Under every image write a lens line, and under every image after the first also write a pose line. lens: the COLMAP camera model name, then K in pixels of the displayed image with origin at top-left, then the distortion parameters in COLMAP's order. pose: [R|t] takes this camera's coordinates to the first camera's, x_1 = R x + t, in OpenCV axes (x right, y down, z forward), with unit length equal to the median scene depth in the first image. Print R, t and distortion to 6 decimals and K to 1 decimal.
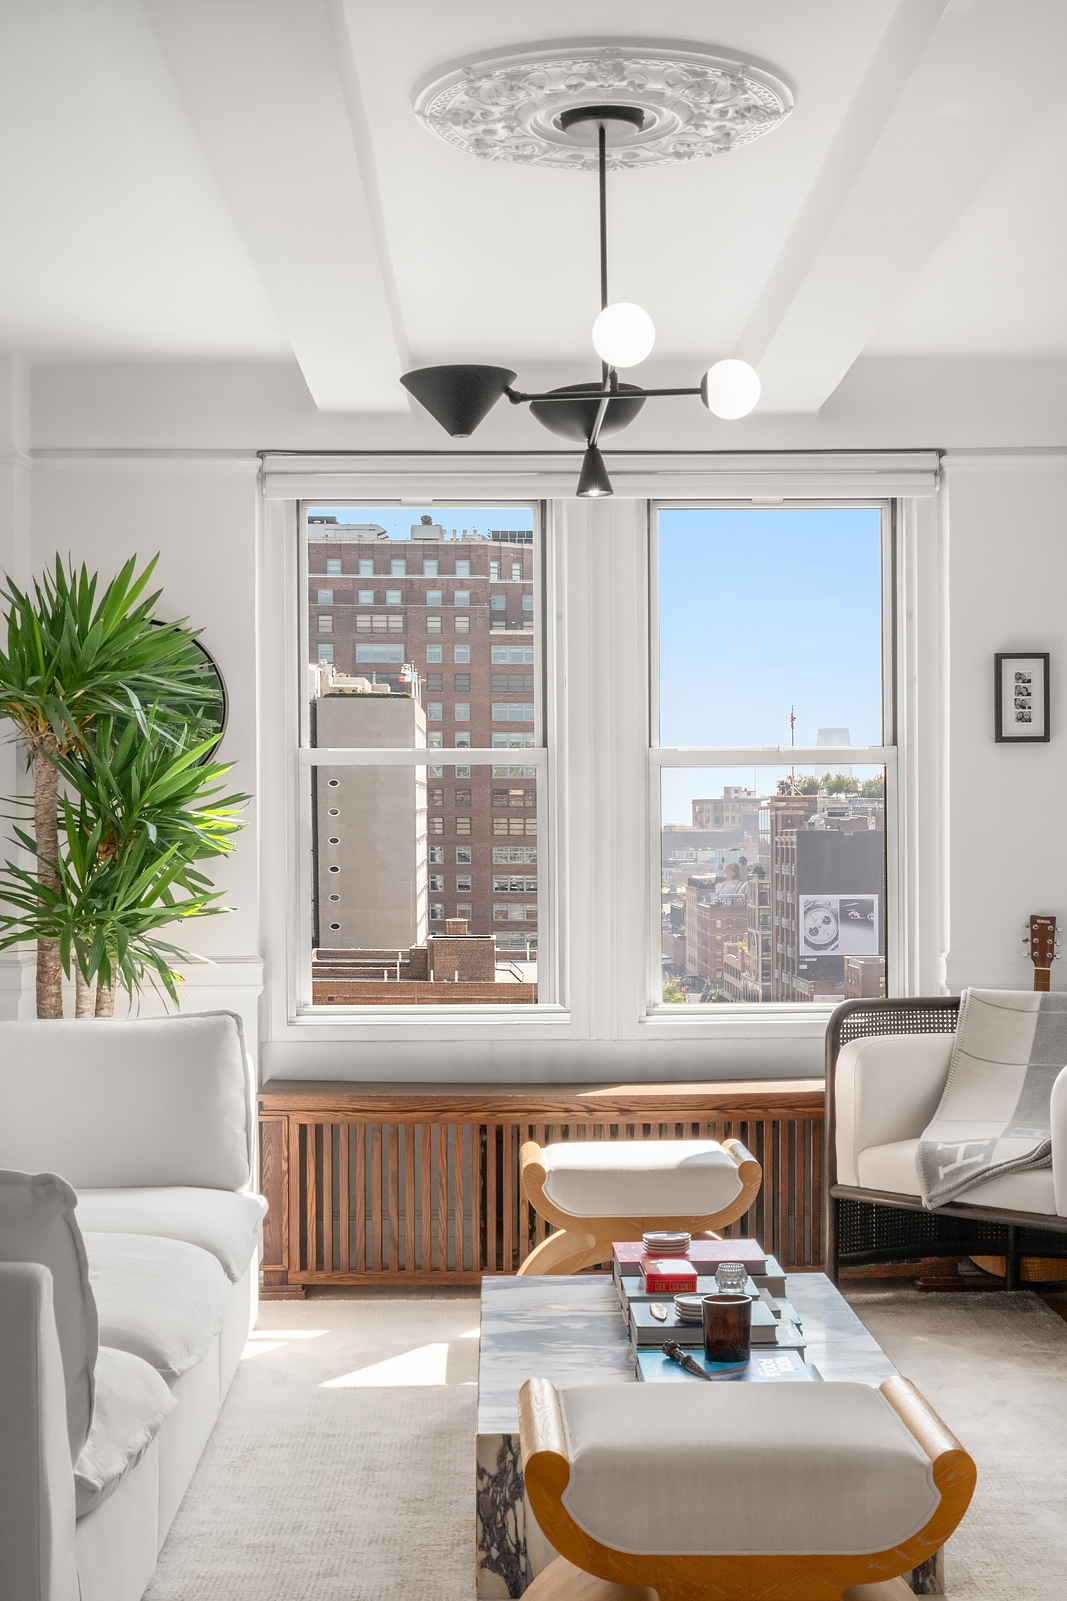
lens RADIAL K [[2429.4, 0, 533.4], [0, 2429.4, 801.0], [0, 0, 1]] dist [-0.034006, 0.000000]
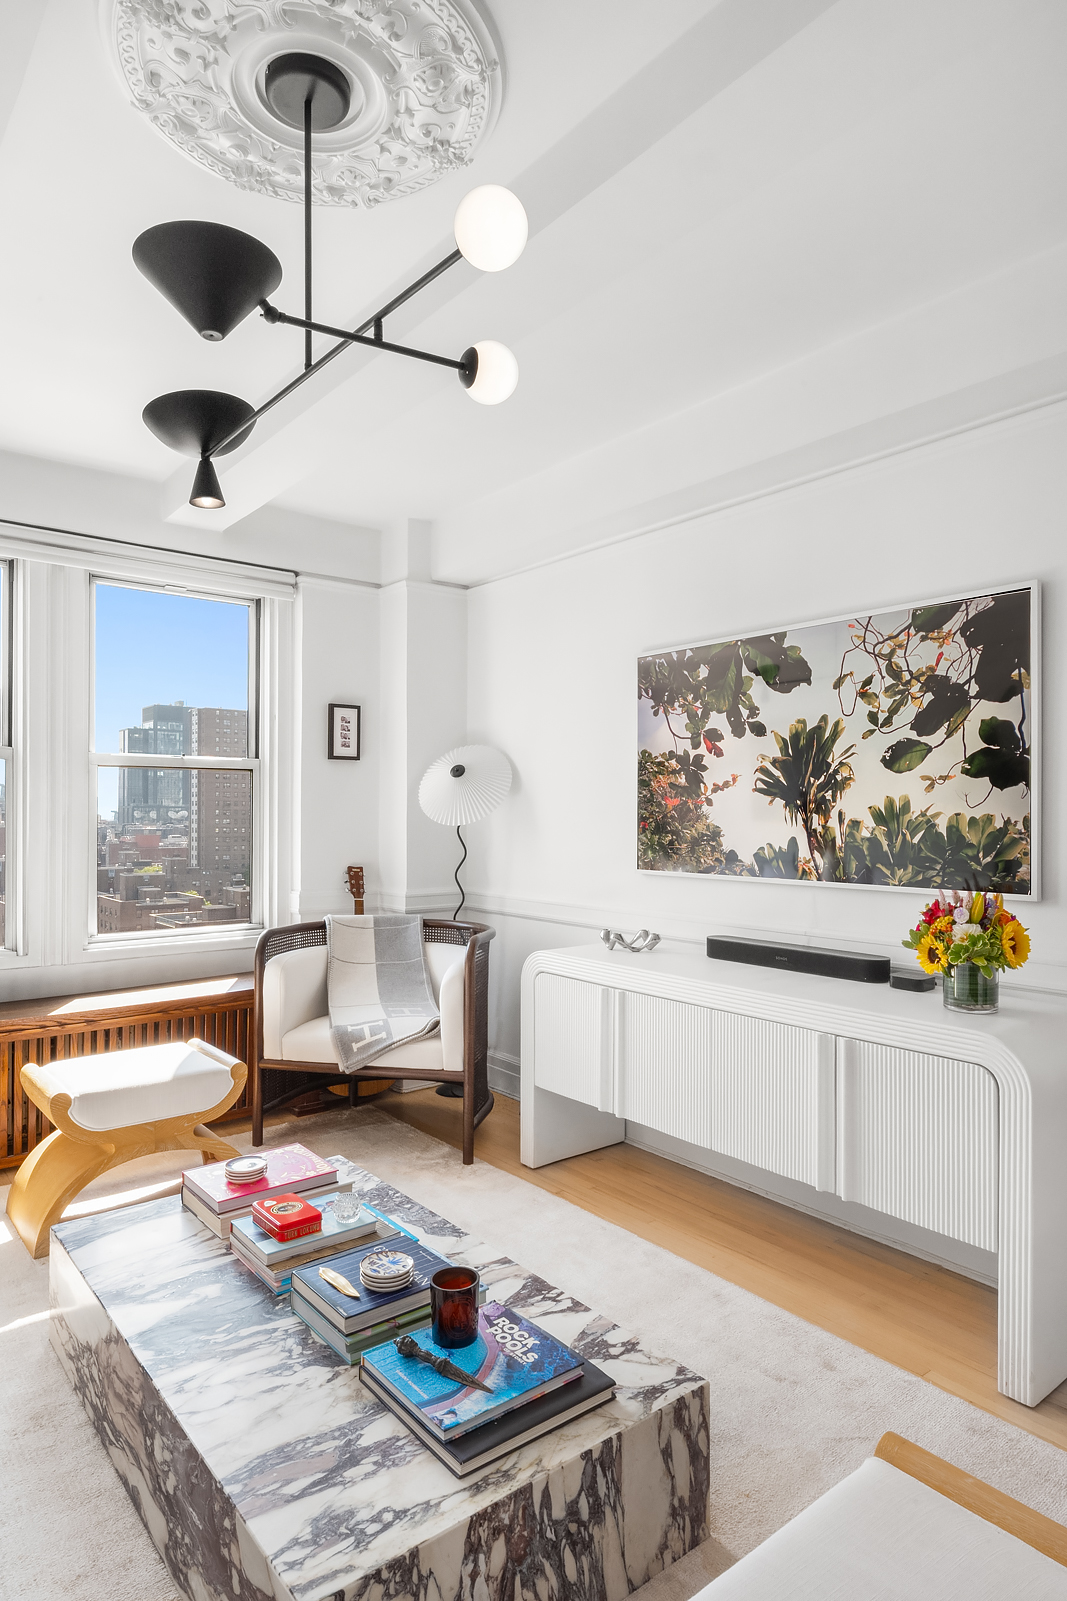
lens RADIAL K [[956.2, 0, 535.2], [0, 956.2, 811.2], [0, 0, 1]] dist [0.011098, 0.001703]
pose [[0.790494, 0.012525, 0.612341, -0.092543], [-0.017534, 0.999844, 0.002184, 0.006790], [-0.612218, -0.012463, 0.790590, 0.433322]]
